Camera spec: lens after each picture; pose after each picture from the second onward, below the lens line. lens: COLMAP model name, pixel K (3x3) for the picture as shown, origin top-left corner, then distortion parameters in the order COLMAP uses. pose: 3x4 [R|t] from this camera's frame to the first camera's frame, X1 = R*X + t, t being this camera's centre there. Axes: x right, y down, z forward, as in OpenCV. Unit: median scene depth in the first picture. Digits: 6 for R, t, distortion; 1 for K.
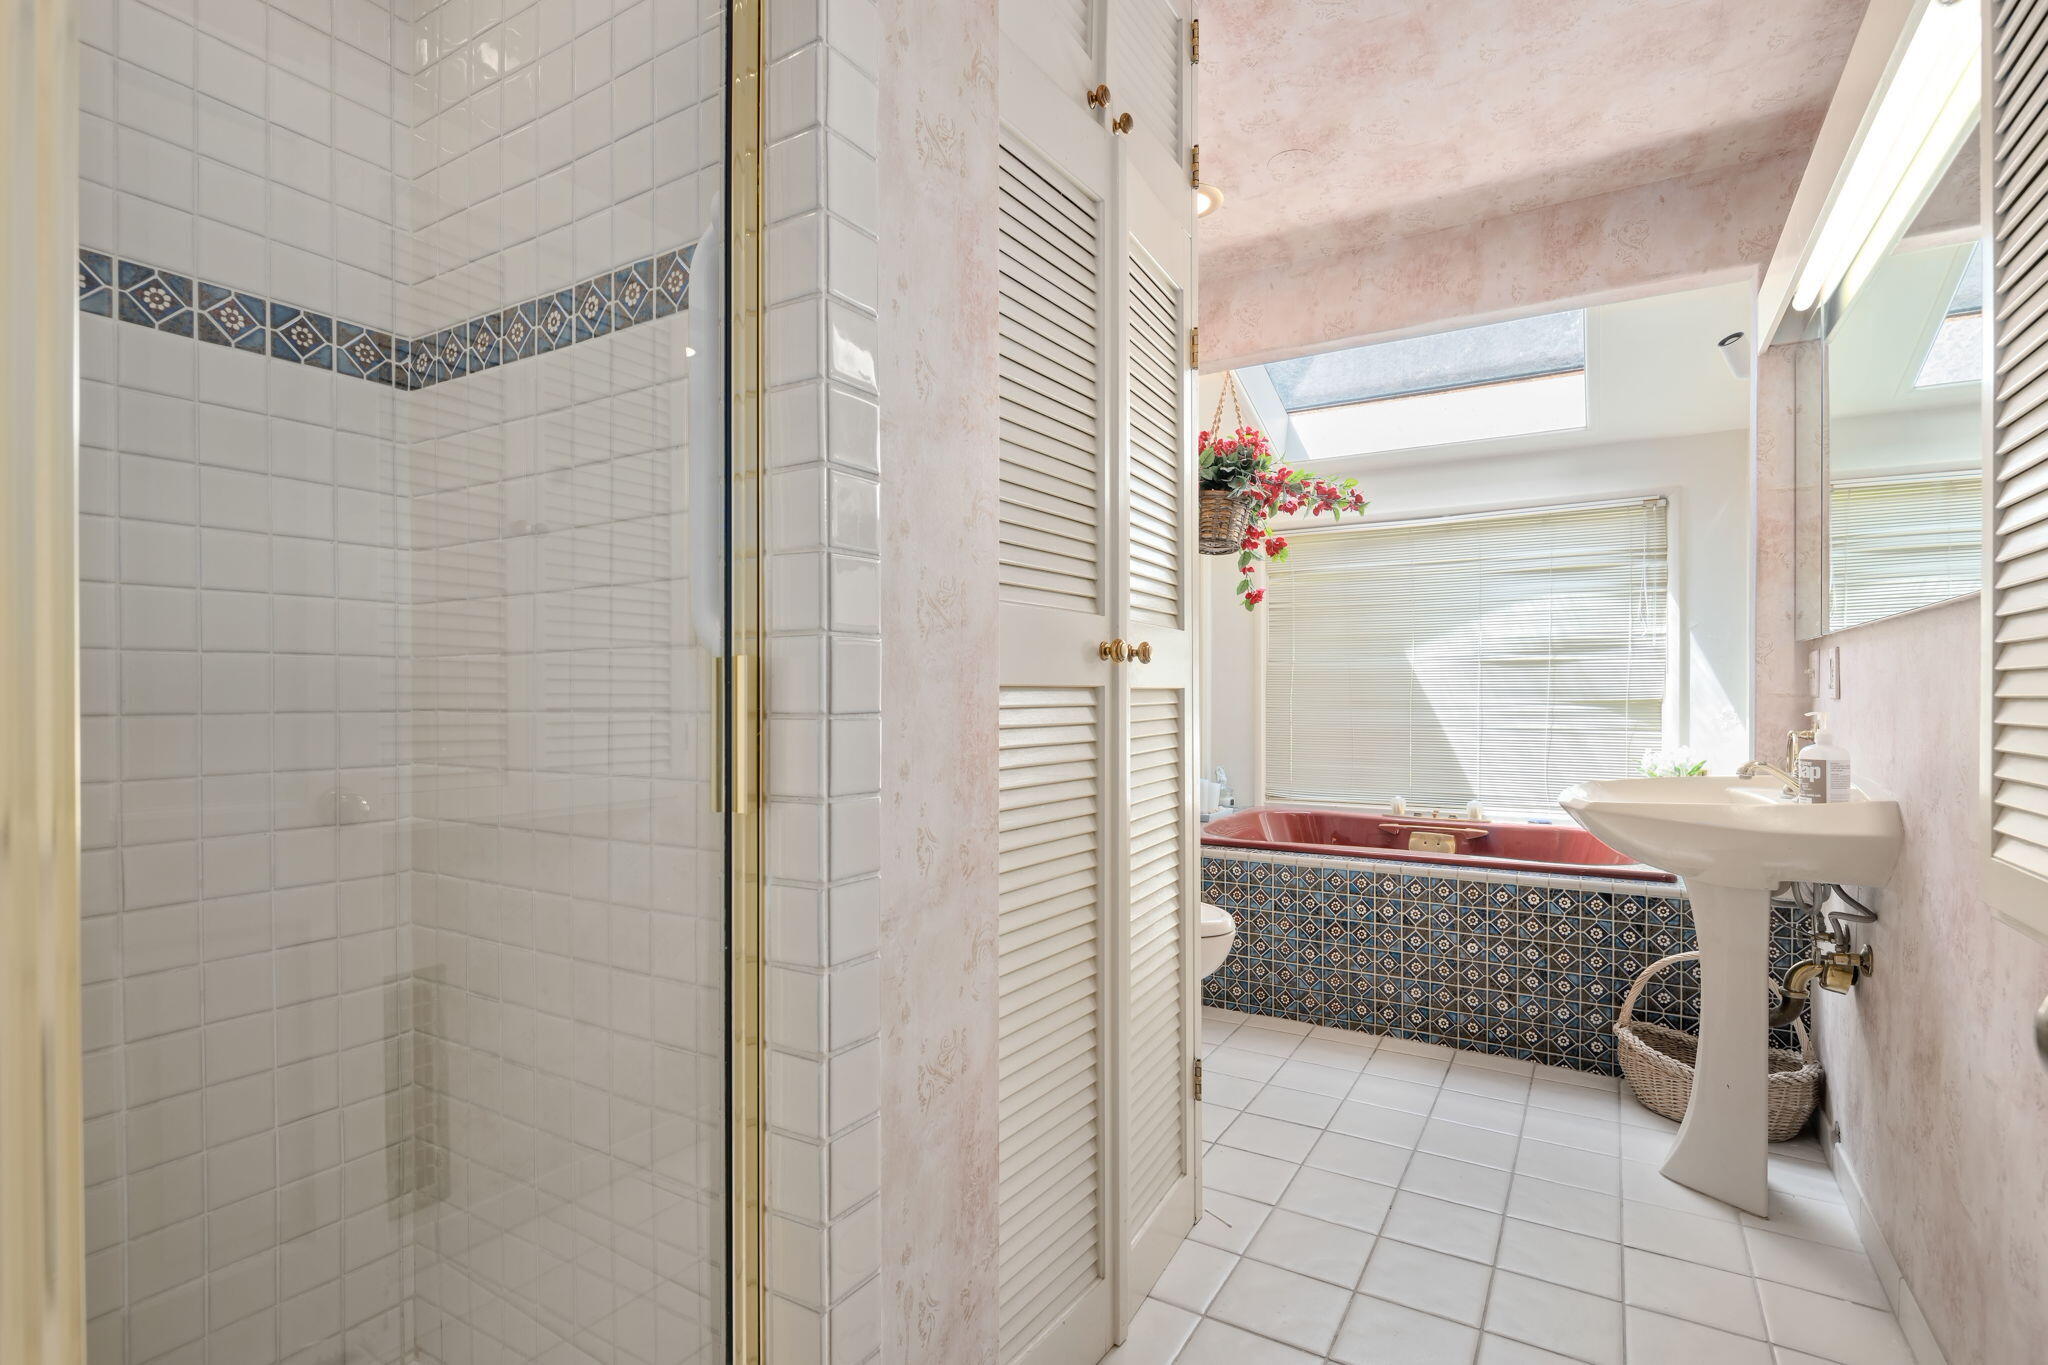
lens RADIAL K [[955.6, 0, 1005.6], [0, 955.6, 699.4], [0, 0, 1]] dist [0.001106, -0.020643]
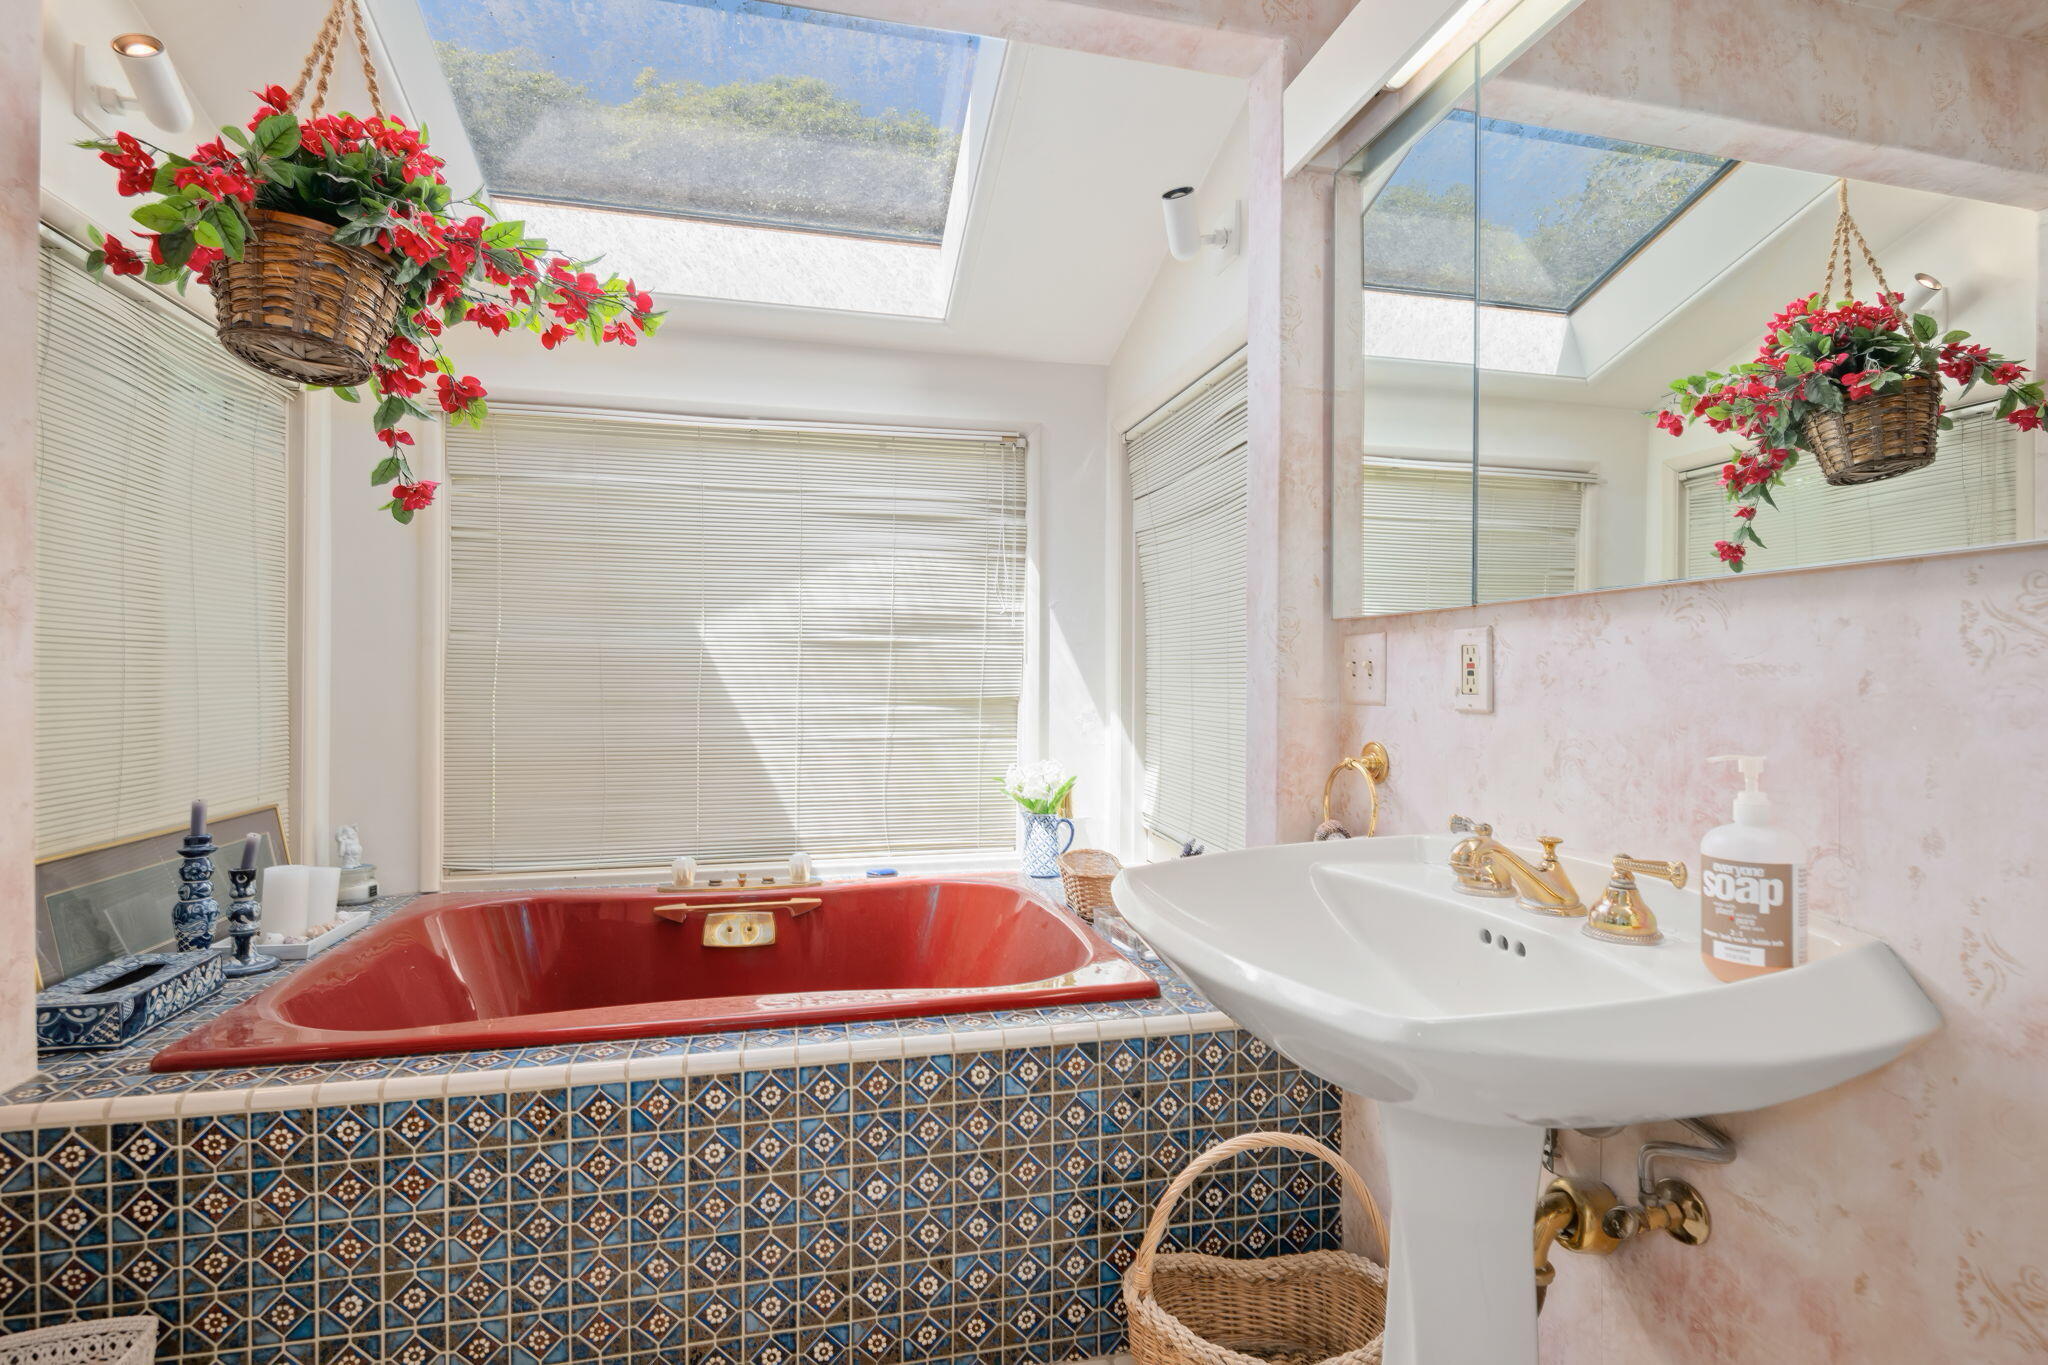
lens RADIAL K [[971.5, 0, 1024.0], [0, 971.5, 682.5], [0, 0, 1]] dist [0.019085, -0.021423]
pose [[0.705685, 0.002612, 0.708521, 0.159661], [-0.001459, 0.999996, -0.002233, -0.012007], [-0.708525, 0.000542, 0.705686, 0.533153]]
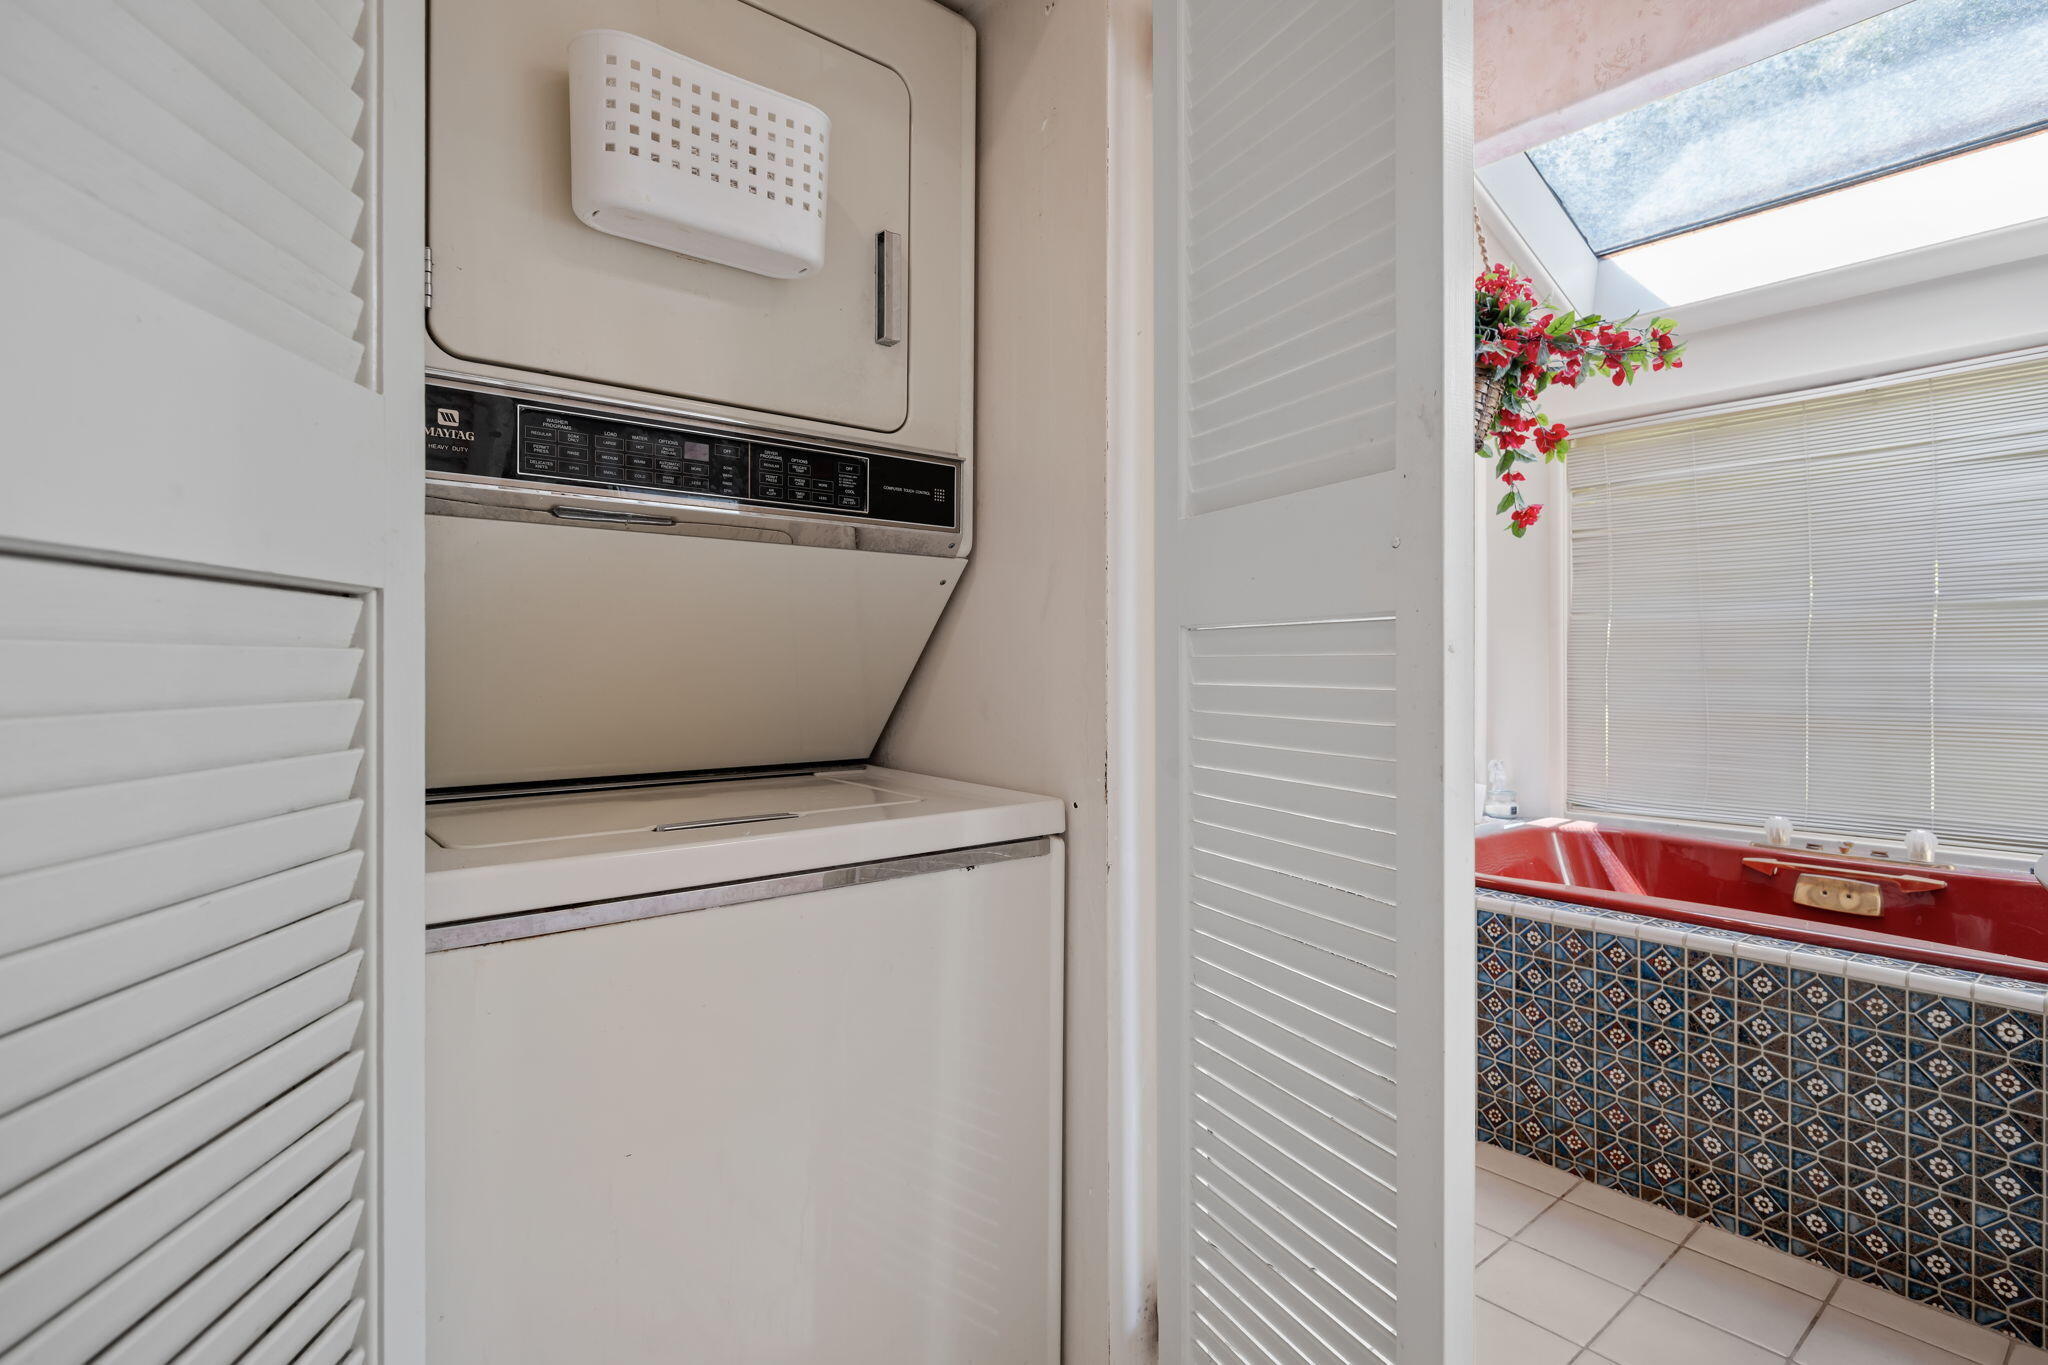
lens RADIAL K [[984.3, 0, 1006.0], [0, 984.3, 667.1], [0, 0, 1]] dist [-0.014550, 0.001389]
pose [[0.942222, 0.000268, -0.334990, 0.184910], [-0.002295, 0.999981, -0.005655, 0.007938], [0.334983, 0.006097, 0.942205, 0.268547]]
